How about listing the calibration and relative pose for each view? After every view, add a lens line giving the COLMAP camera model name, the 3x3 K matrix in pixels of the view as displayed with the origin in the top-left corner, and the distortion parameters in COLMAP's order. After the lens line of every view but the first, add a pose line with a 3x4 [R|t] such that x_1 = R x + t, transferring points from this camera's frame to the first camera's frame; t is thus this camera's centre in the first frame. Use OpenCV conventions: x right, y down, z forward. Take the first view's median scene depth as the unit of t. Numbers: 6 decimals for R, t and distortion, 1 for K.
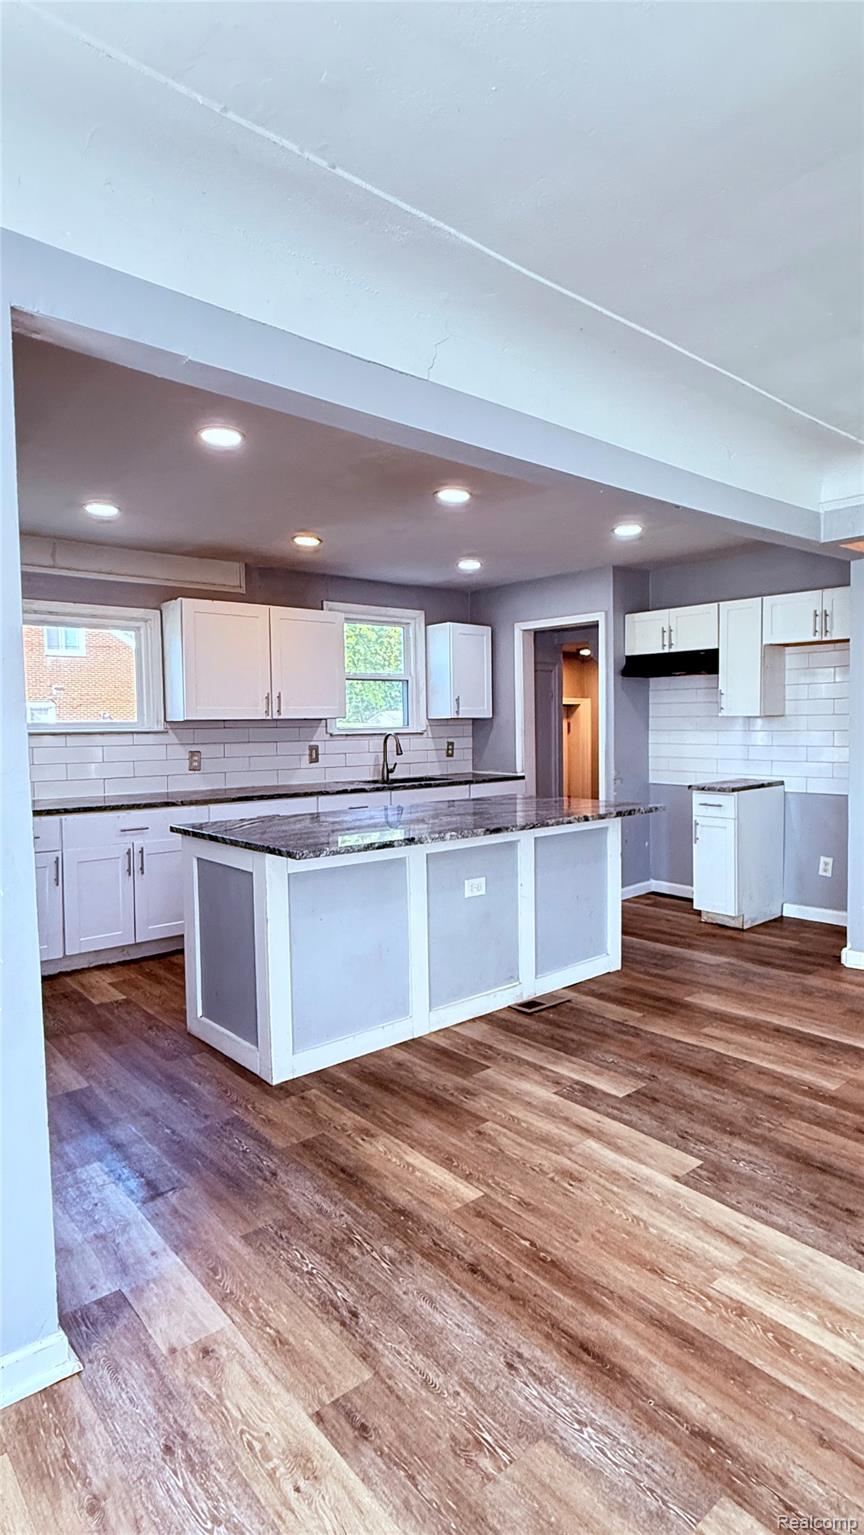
lens RADIAL K [[815.4, 0, 432.0], [0, 815.4, 767.5], [0, 0, 1]] dist [-0.006312, 0.001211]
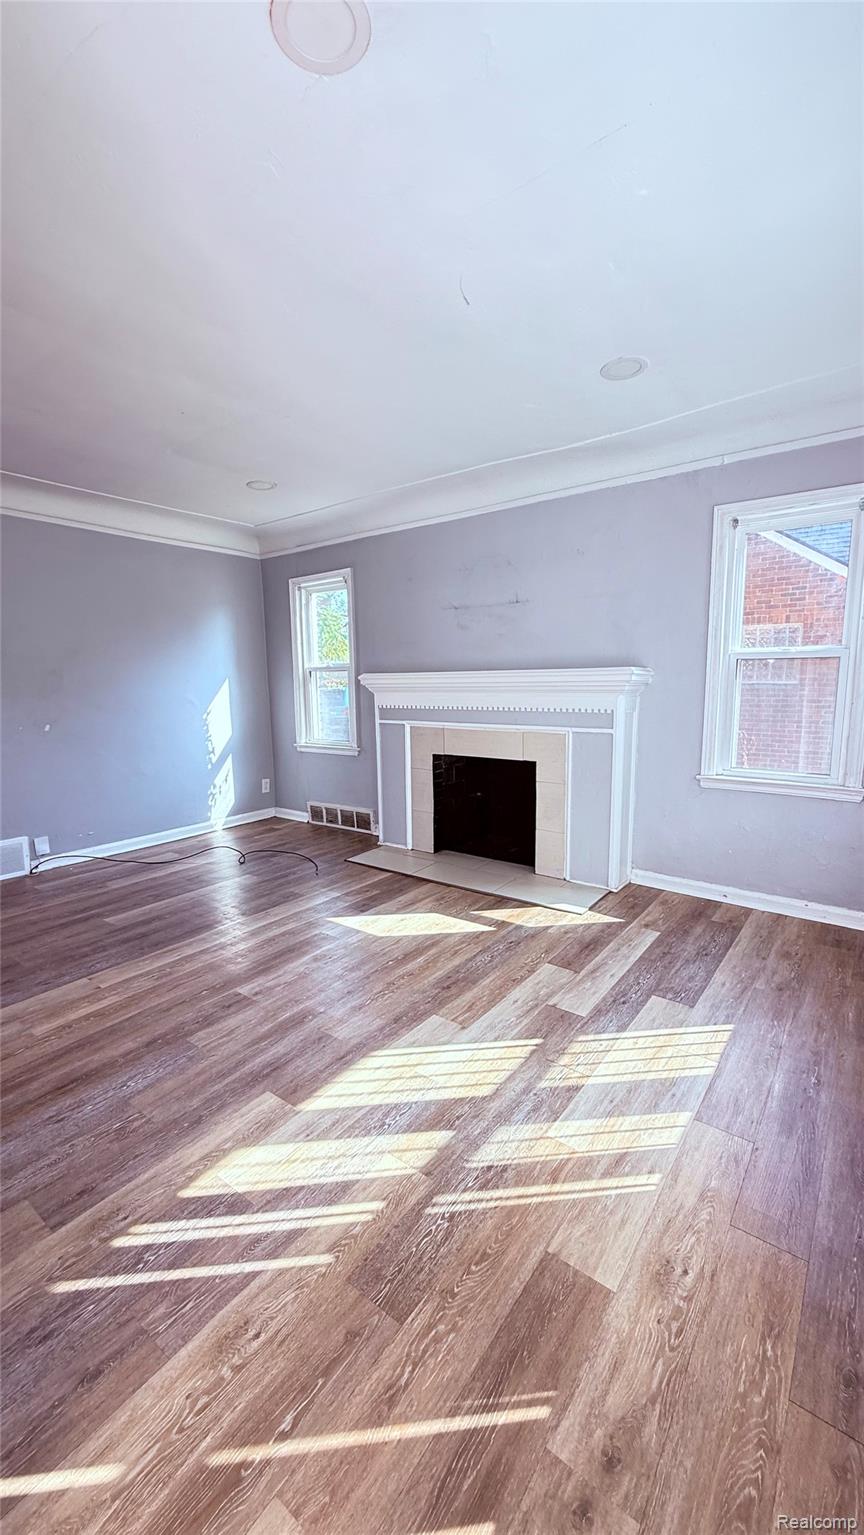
lens RADIAL K [[609.6, 0, 434.2], [0, 609.6, 764.6], [0, 0, 1]] dist [-0.000814, -0.000126]
pose [[-0.227743, -0.121653, 0.966092, -0.459899], [0.069421, 0.987611, 0.140728, 0.016523], [-0.971243, 0.099117, -0.216476, 0.255628]]
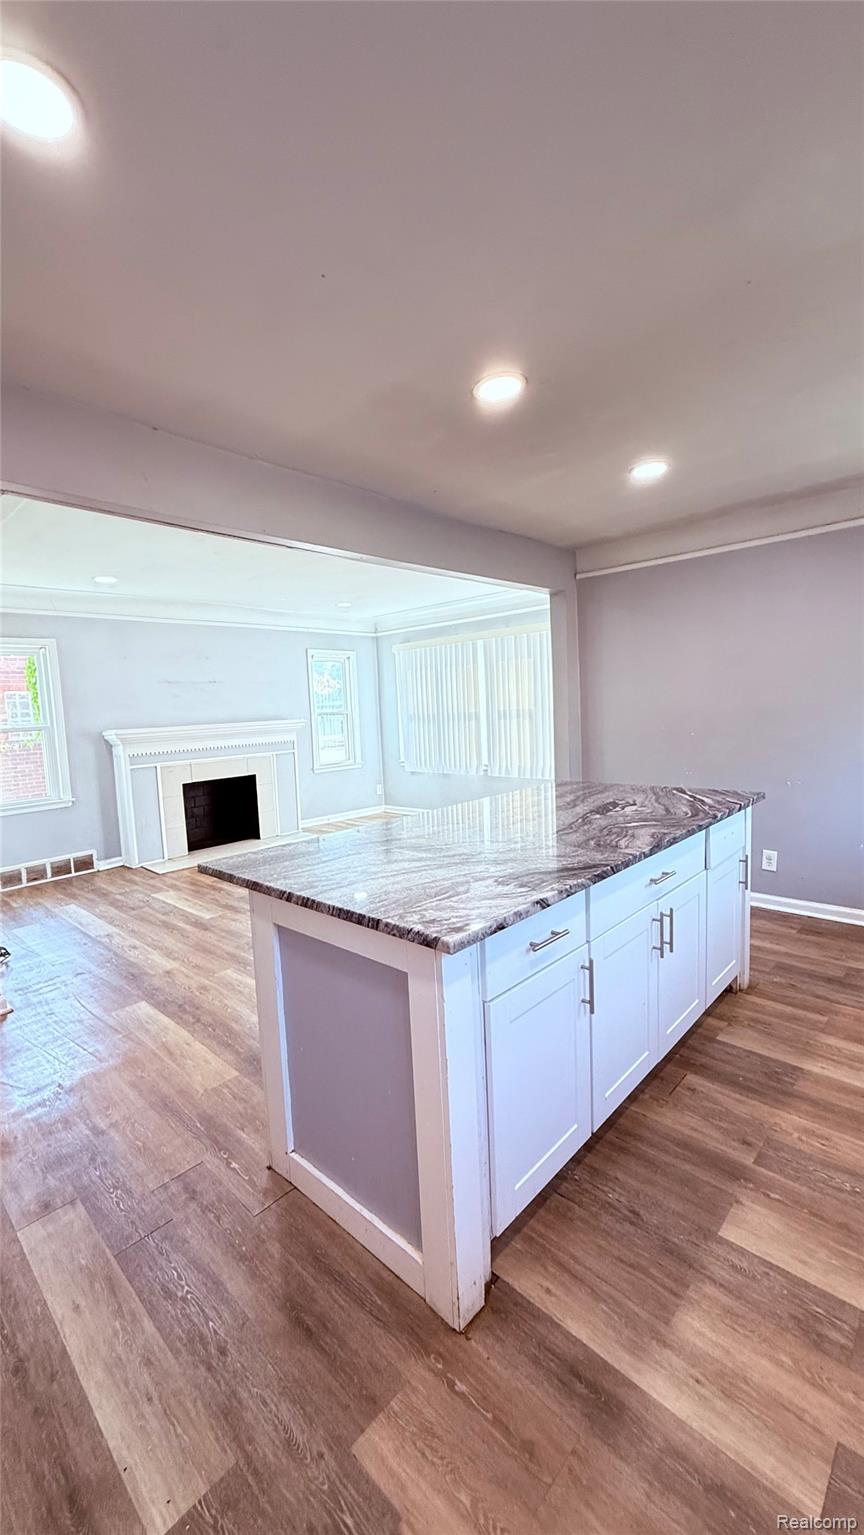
lens RADIAL K [[609.6, 0, 434.2], [0, 609.6, 764.6], [0, 0, 1]] dist [-0.000814, -0.000126]
pose [[-0.991102, 0.070316, -0.113017, 0.180671], [0.053011, 0.987352, 0.149421, -0.101995], [0.122094, 0.142100, -0.982294, 1.710497]]
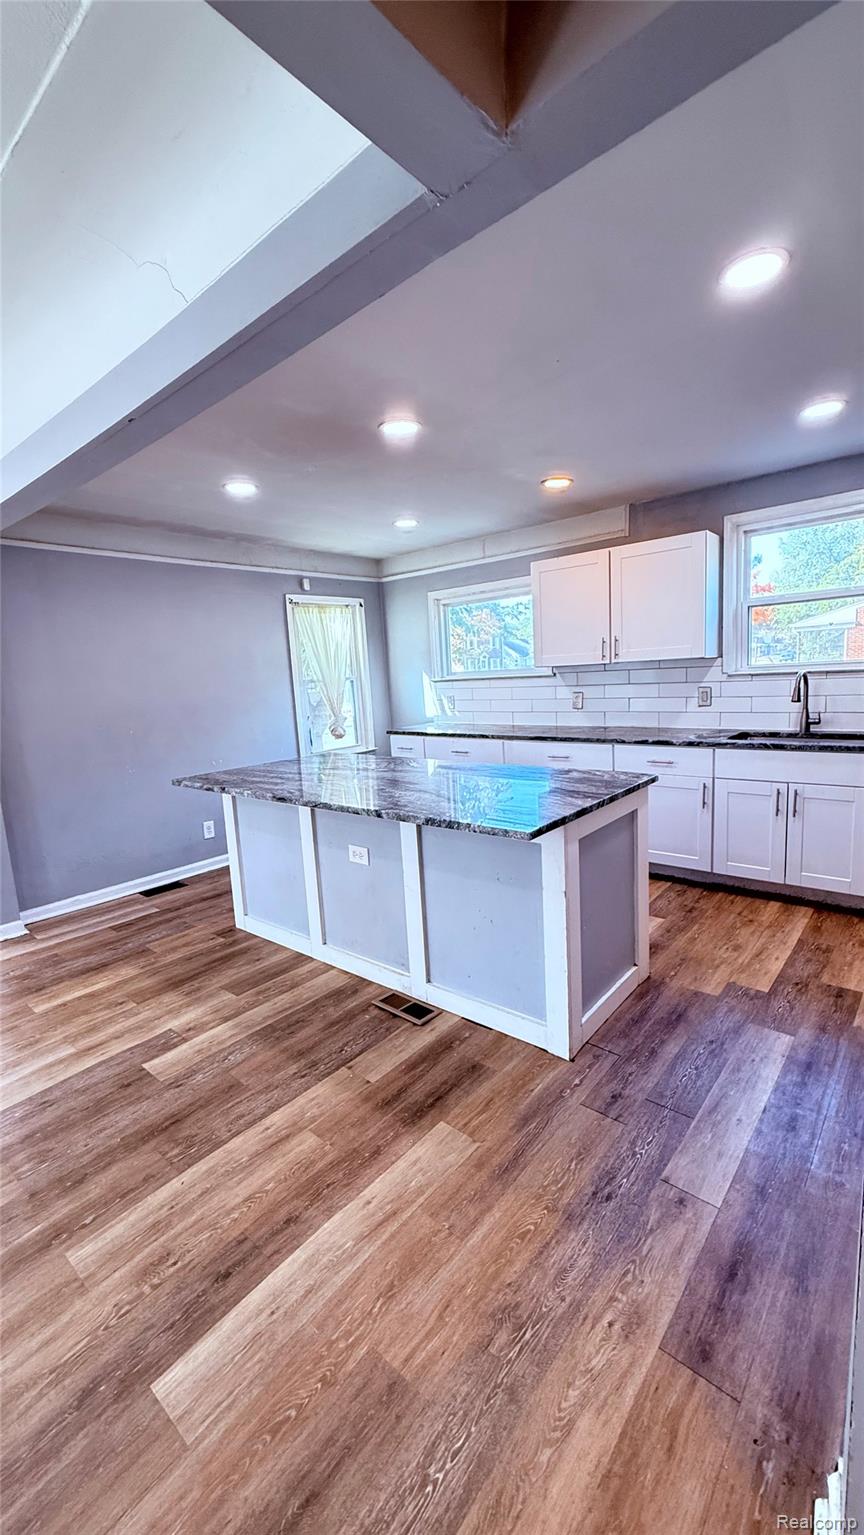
lens RADIAL K [[609.6, 0, 434.2], [0, 609.6, 764.6], [0, 0, 1]] dist [-0.000814, -0.000126]
pose [[0.172847, 0.152830, -0.973019, 0.806946], [0.000347, 0.987879, 0.155225, -0.080778], [0.984949, -0.027168, 0.170699, 1.003538]]
